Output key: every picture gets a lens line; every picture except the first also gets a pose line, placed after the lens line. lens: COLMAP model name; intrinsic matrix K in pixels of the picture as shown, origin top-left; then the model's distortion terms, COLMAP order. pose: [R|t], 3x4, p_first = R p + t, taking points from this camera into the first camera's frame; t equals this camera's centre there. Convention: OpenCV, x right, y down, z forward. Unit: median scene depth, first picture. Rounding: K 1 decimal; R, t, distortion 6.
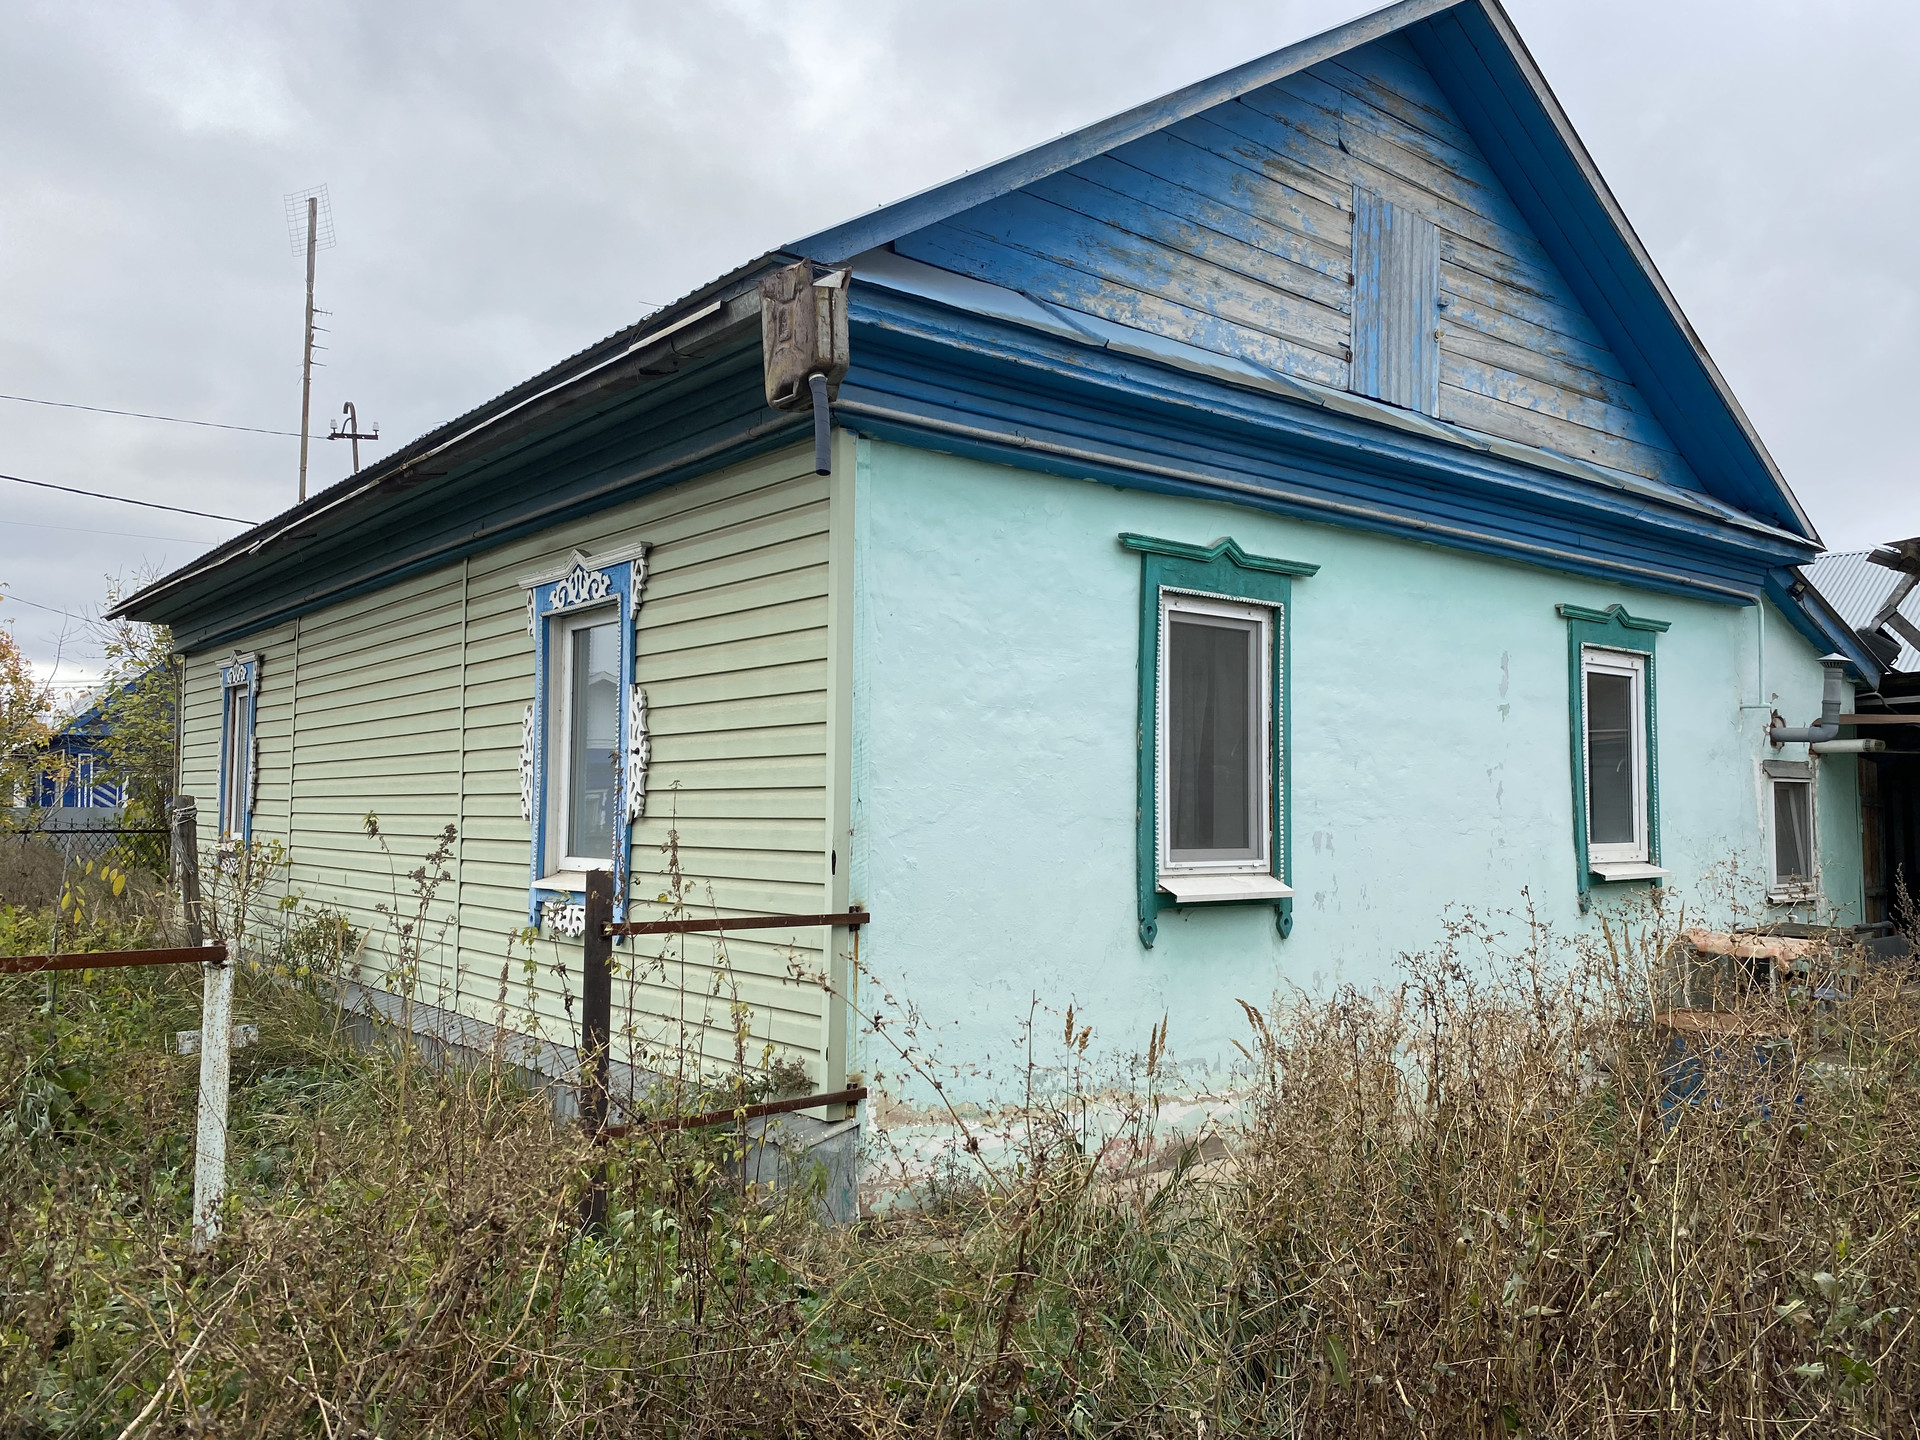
lens RADIAL K [[1448.6, 0, 955.7], [0, 1448.6, 727.6], [0, 0, 1]] dist [0.032546, -0.043057]
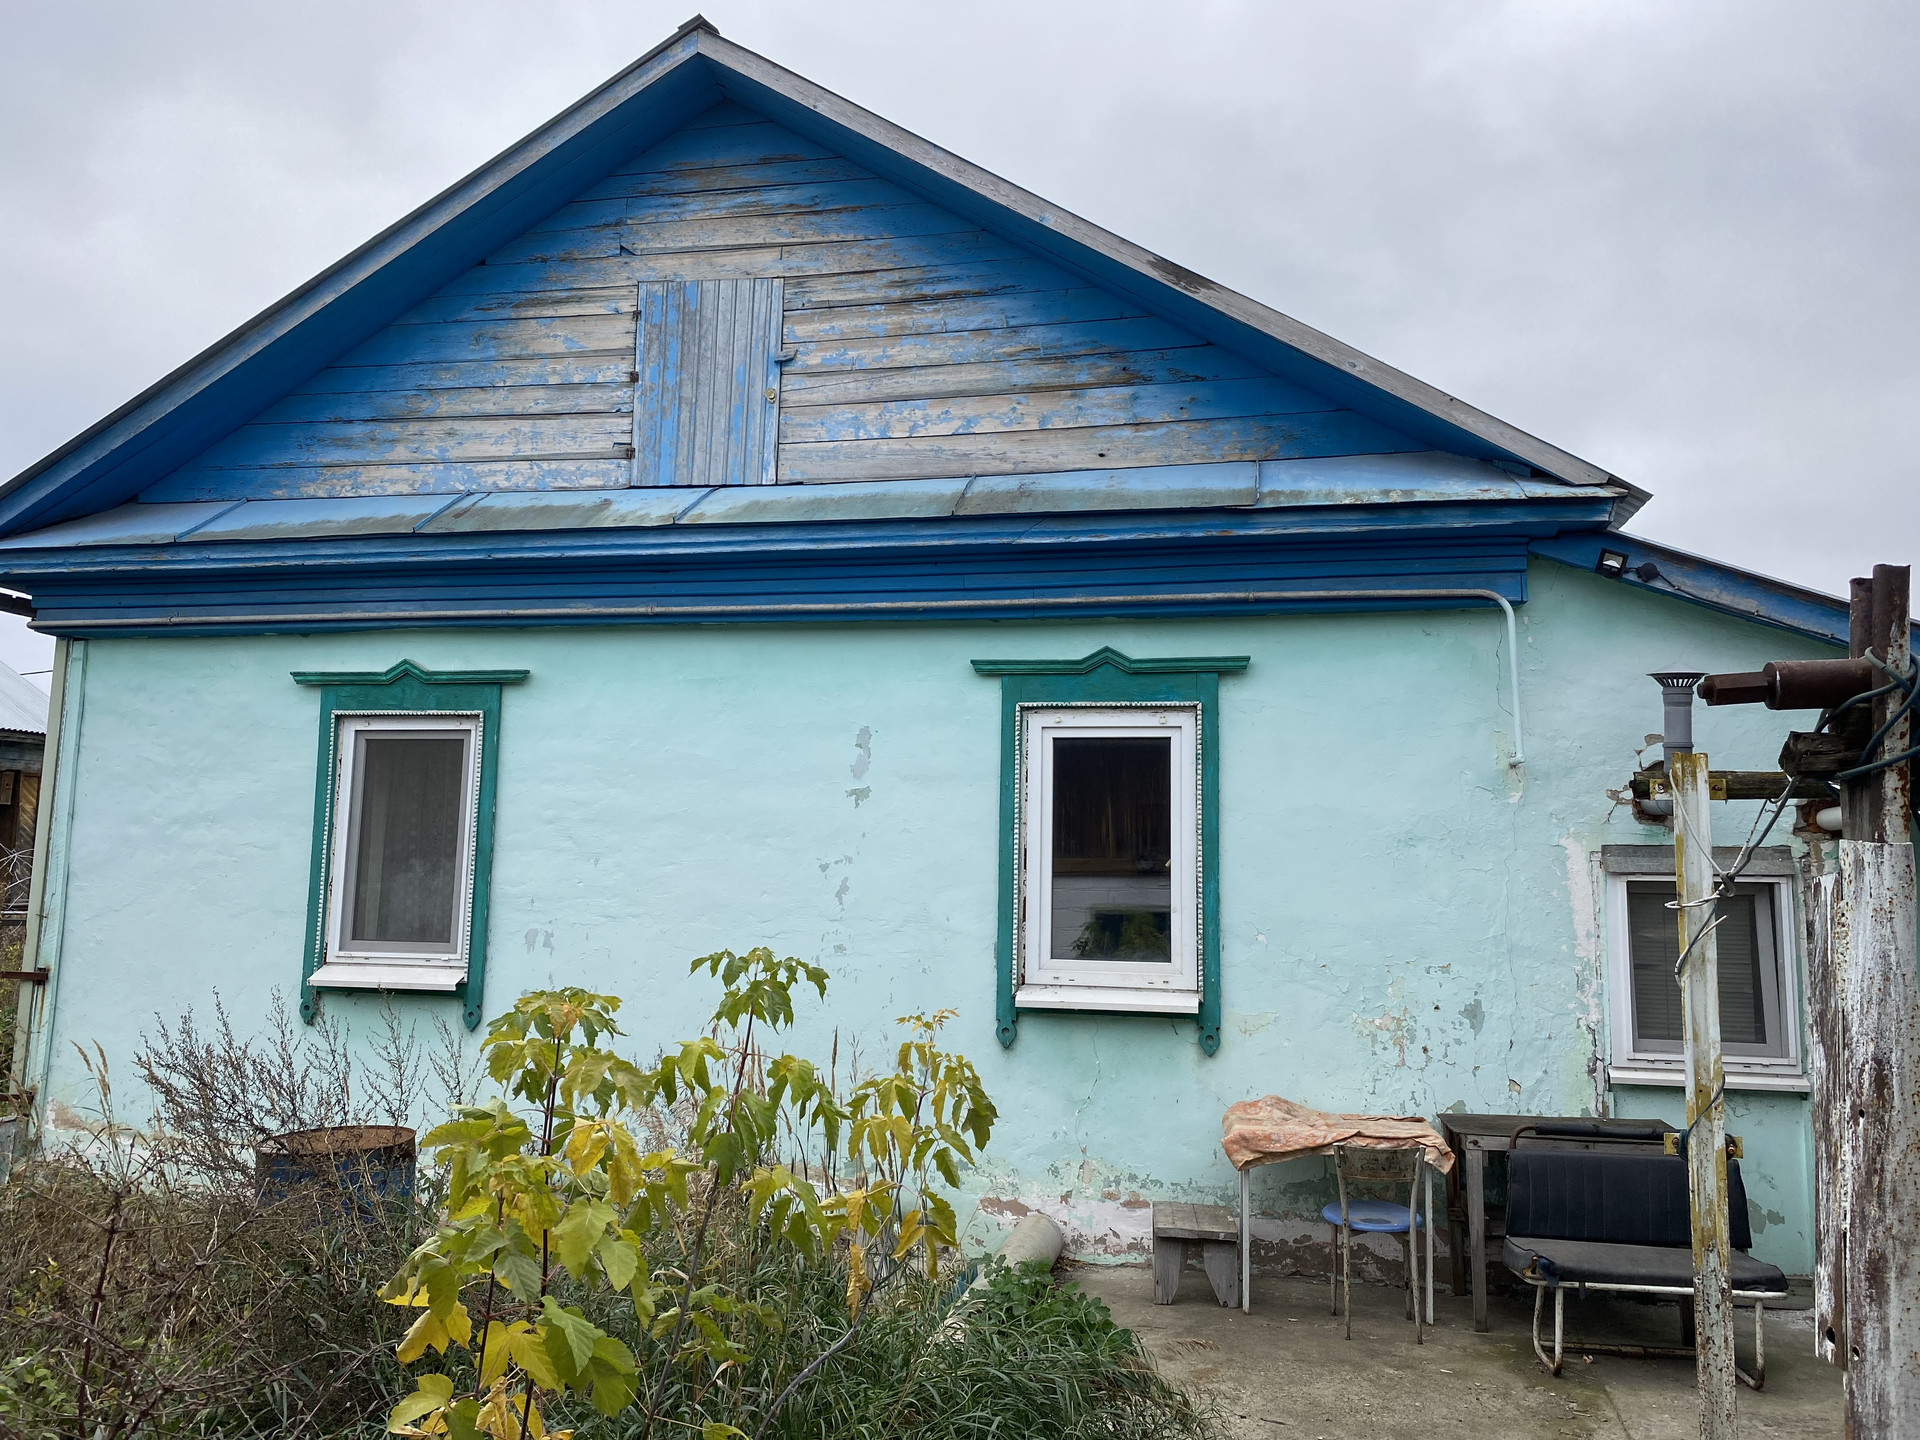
lens RADIAL K [[1448.6, 0, 960.7], [0, 1448.6, 720.7], [0, 0, 1]] dist [0.032546, -0.043057]
pose [[0.642749, -0.083839, -0.761476, 1.229809], [0.026633, 0.995838, -0.087162, 0.023140], [0.765614, 0.035743, 0.642306, 0.569416]]
